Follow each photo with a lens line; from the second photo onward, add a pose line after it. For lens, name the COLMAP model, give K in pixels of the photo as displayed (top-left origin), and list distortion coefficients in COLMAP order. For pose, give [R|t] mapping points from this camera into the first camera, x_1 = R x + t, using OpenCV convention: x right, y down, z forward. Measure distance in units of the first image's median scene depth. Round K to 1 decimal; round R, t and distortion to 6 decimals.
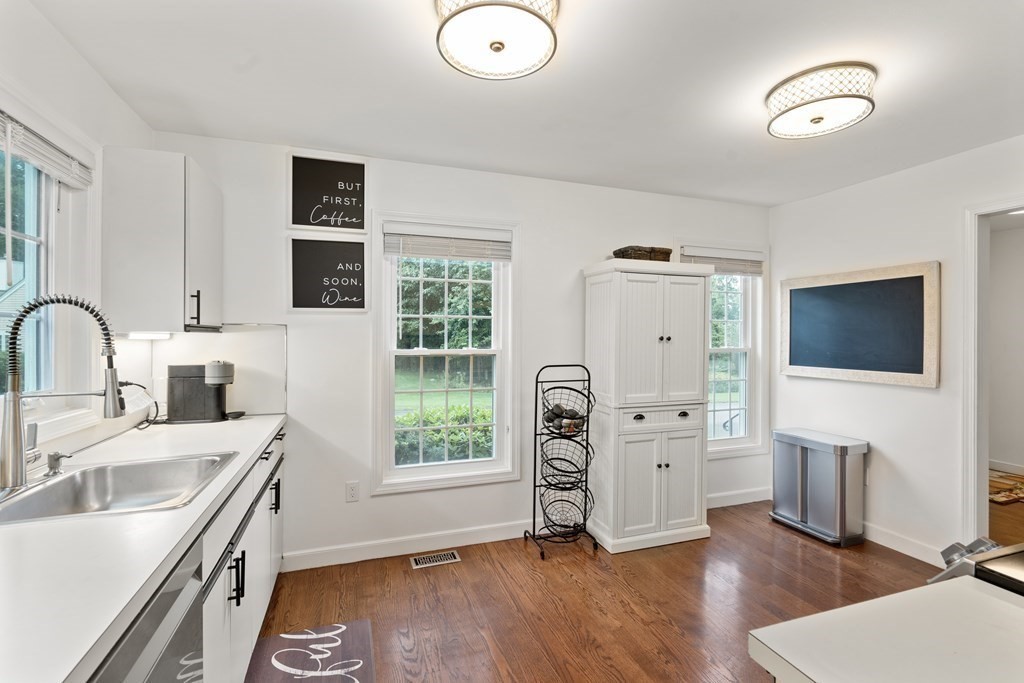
lens RADIAL K [[464.8, 0, 523.1], [0, 464.8, 326.4], [0, 0, 1]] dist [-0.004029, 0.001370]
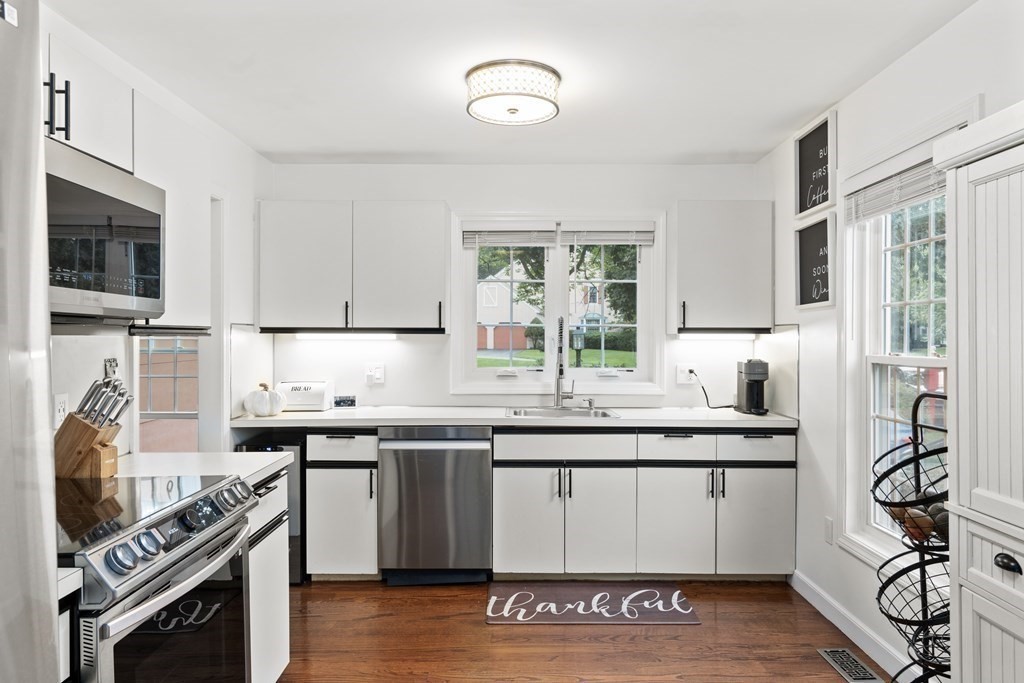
lens RADIAL K [[679.0, 0, 516.5], [0, 679.0, 340.7], [0, 0, 1]] dist [0.005674, 0.007456]
pose [[-0.326861, -0.001580, -0.945071, 0.942945], [0.007237, 0.999965, -0.004175, 0.030023], [0.945045, -0.008204, -0.326838, 0.901921]]
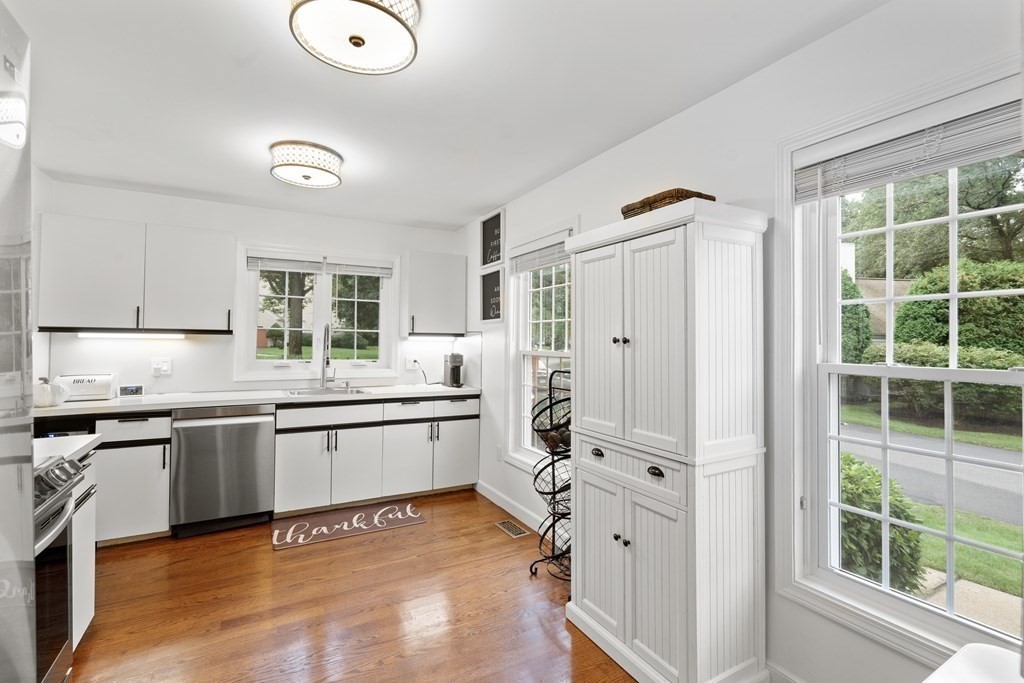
lens RADIAL K [[464.8, 0, 510.7], [0, 464.8, 333.3], [0, 0, 1]] dist [-0.004029, 0.001370]
pose [[0.168976, -0.018975, -0.985438, 1.015946], [0.002520, 0.999820, -0.018819, 0.030396], [0.985617, 0.000697, 0.168993, 0.826200]]
